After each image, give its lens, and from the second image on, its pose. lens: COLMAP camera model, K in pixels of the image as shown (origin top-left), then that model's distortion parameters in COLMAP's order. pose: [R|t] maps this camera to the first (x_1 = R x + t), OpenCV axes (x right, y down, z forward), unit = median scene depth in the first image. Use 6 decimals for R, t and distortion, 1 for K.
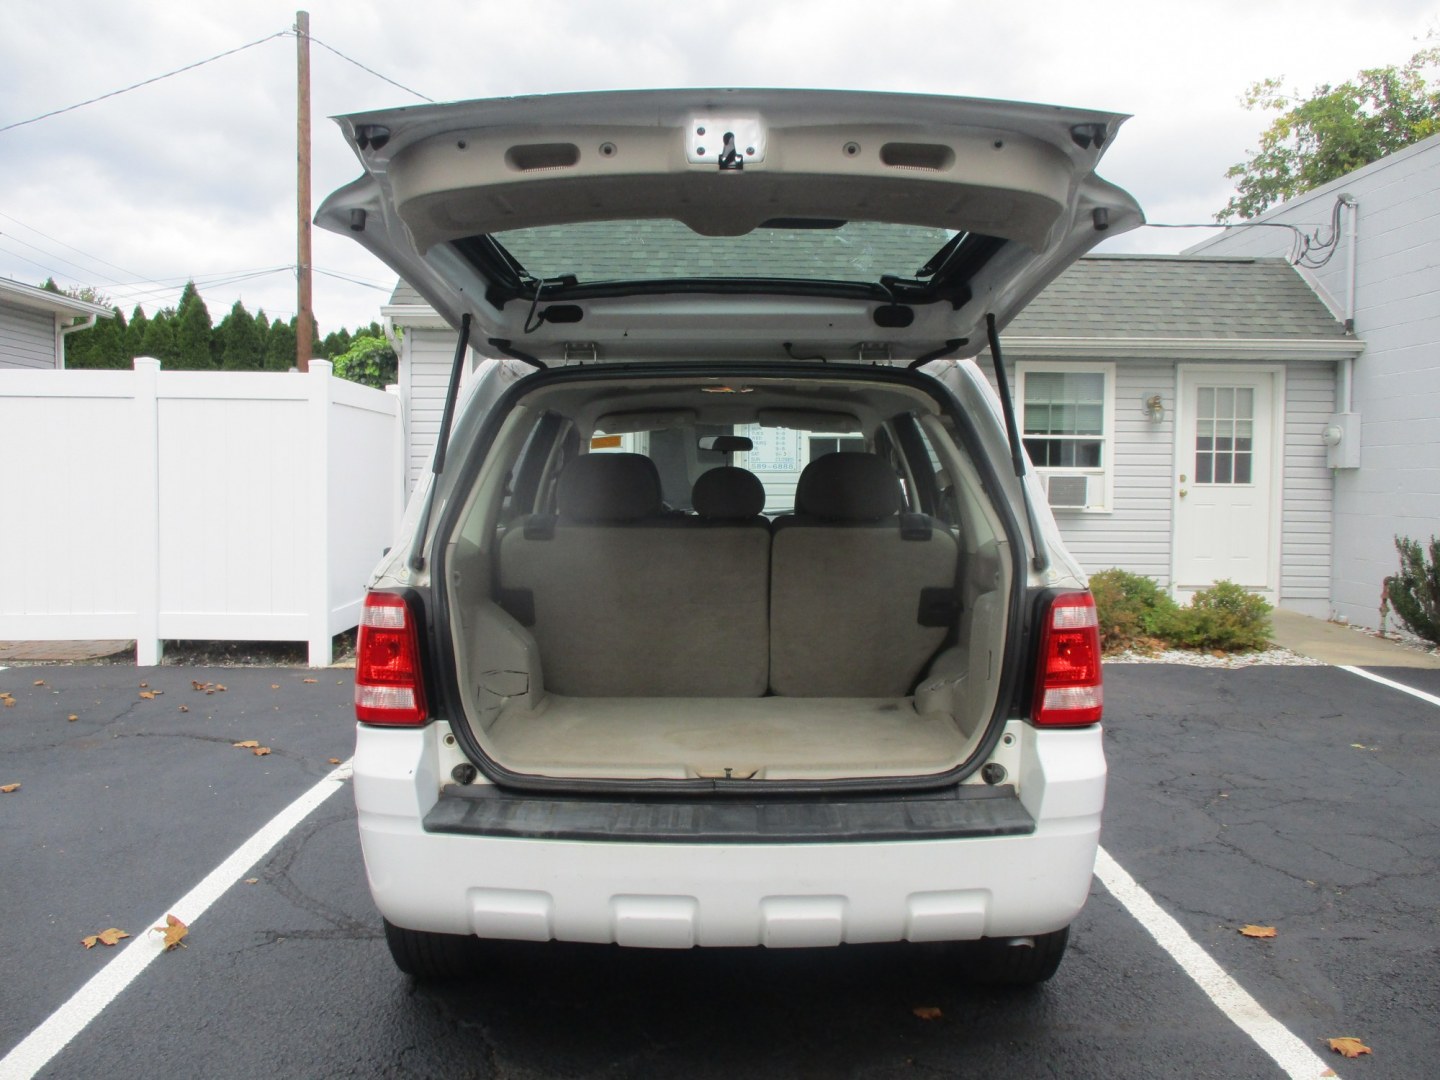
lens RADIAL K [[1205.3, 0, 703.8], [0, 1205.3, 542.1], [0, 0, 1]] dist [-0.009379, -0.003532]
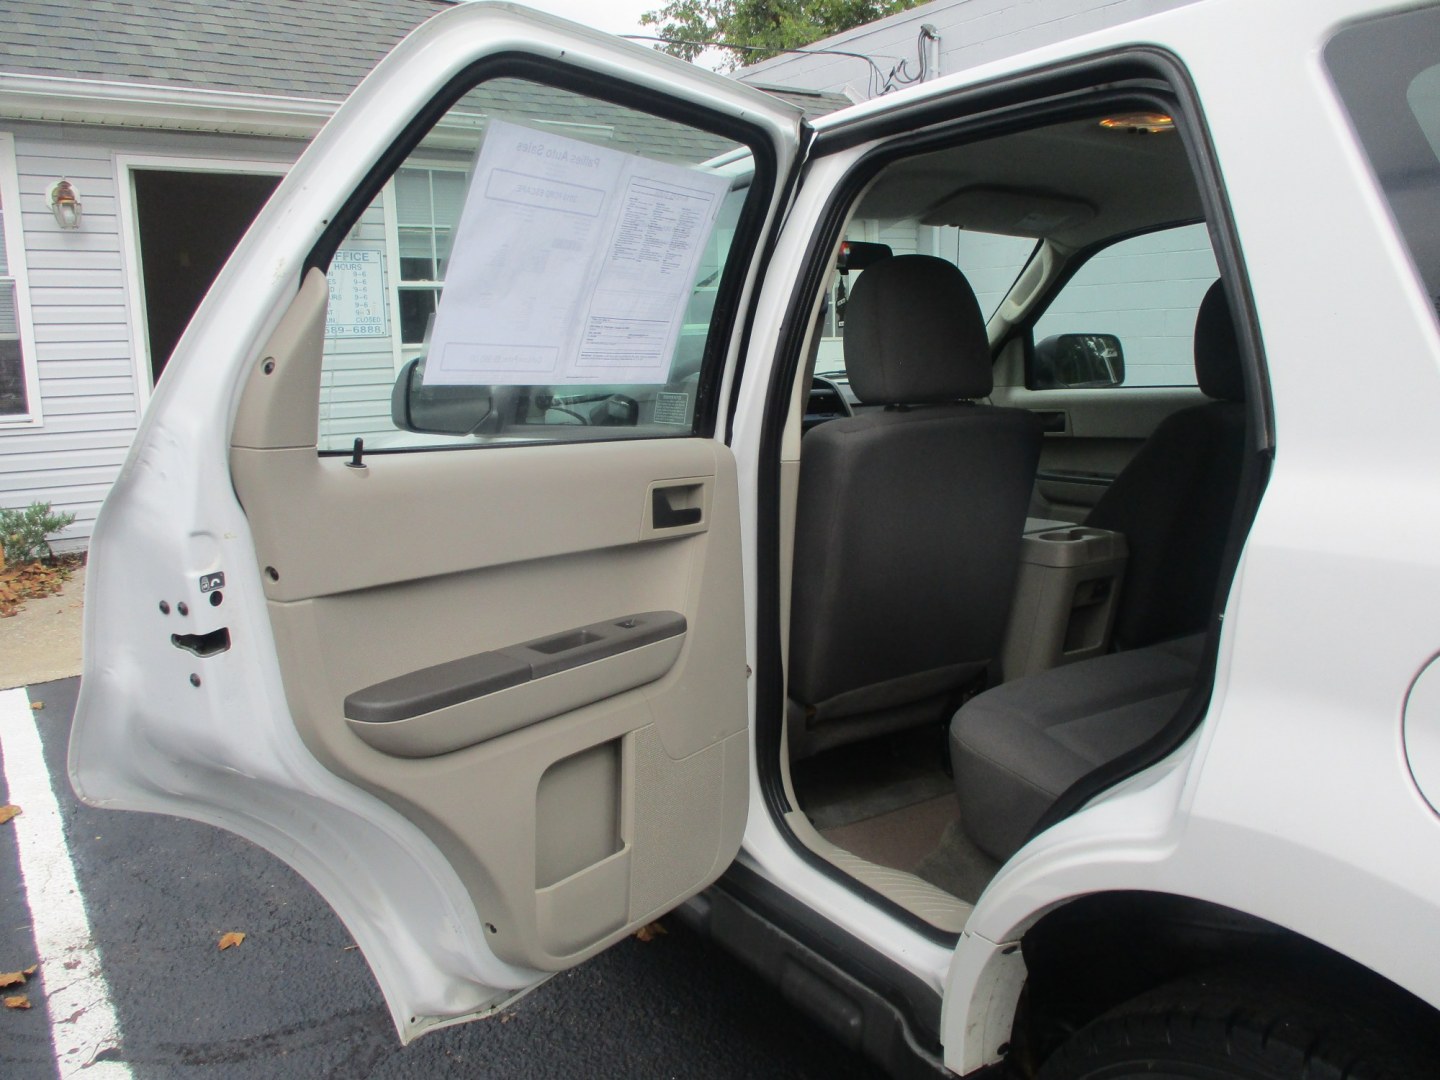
lens RADIAL K [[1205.1, 0, 715.6], [0, 1205.1, 541.6], [0, 0, 1]] dist [-0.016270, -0.002776]
pose [[0.831772, -0.118219, 0.542384, -0.162817], [0.061941, 0.990724, 0.120951, -0.010686], [-0.551651, -0.067007, 0.831379, 0.268273]]
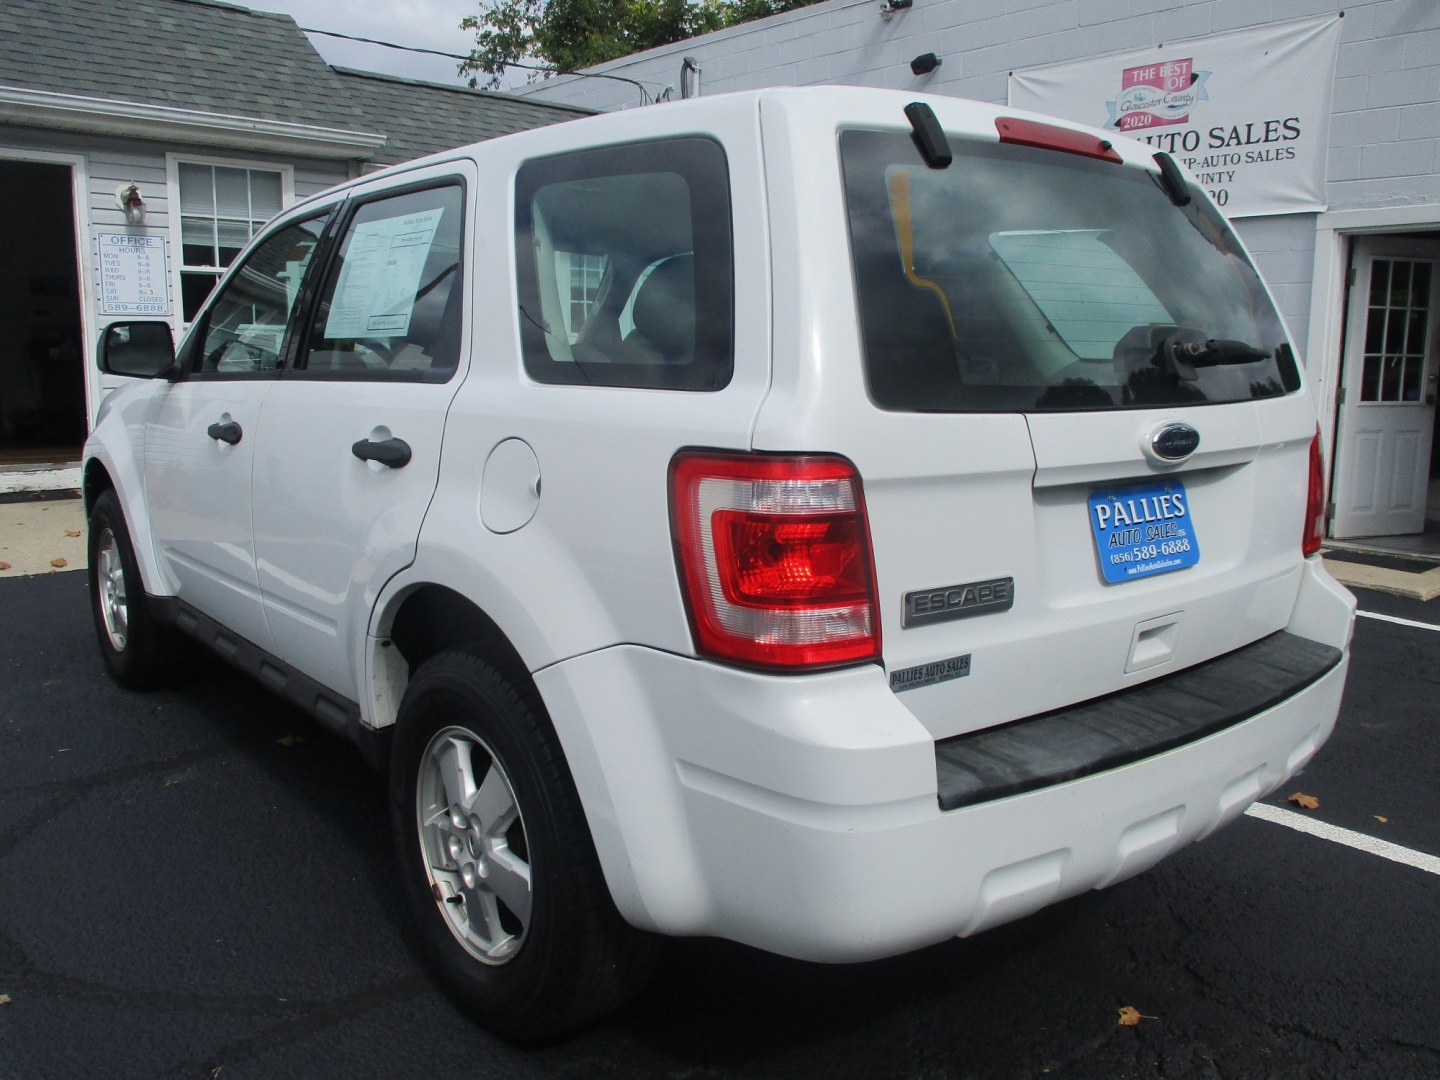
lens RADIAL K [[1217.9, 0, 720.0], [0, 1217.9, 540.0], [0, 0, 1]] dist [-0.038368, 0.025171]
pose [[0.757715, -0.101450, 0.644651, -0.173740], [0.028528, 0.992047, 0.122589, 0.001942], [-0.651961, -0.074497, 0.754584, 0.138751]]
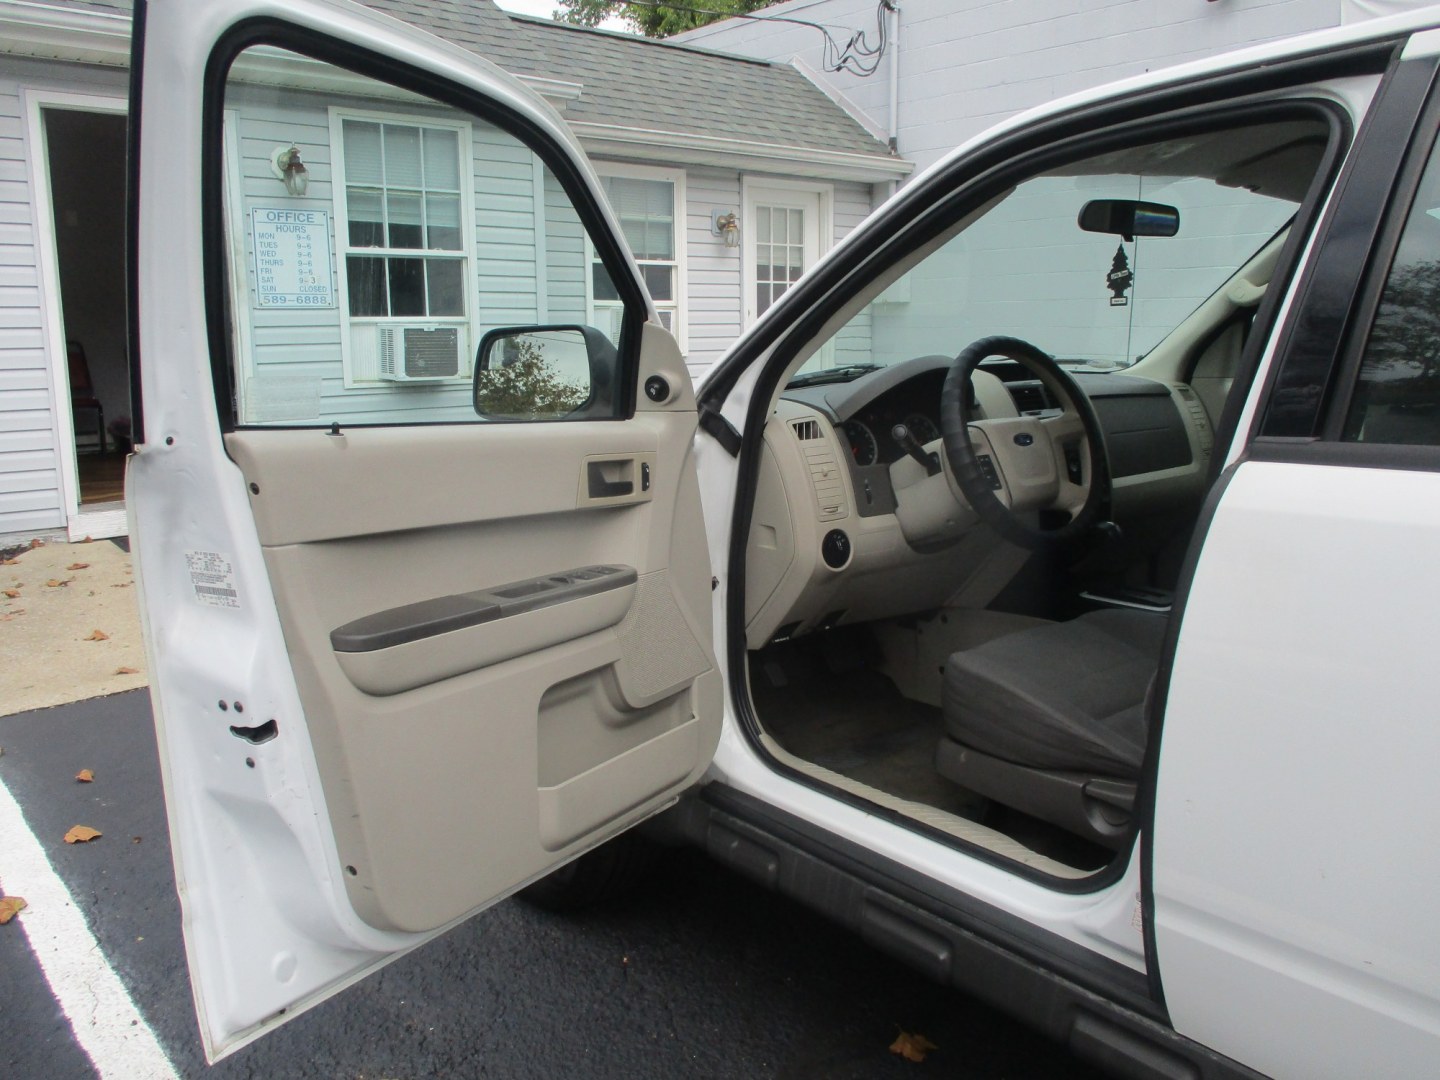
lens RADIAL K [[1203.4, 0, 720.0], [0, 1203.4, 540.0], [0, 0, 1]] dist [-0.025262, 0.005860]
pose [[0.758806, -0.128353, 0.638545, -0.190238], [0.048427, 0.988795, 0.141209, -0.015219], [-0.649514, -0.076228, 0.756519, 0.352104]]
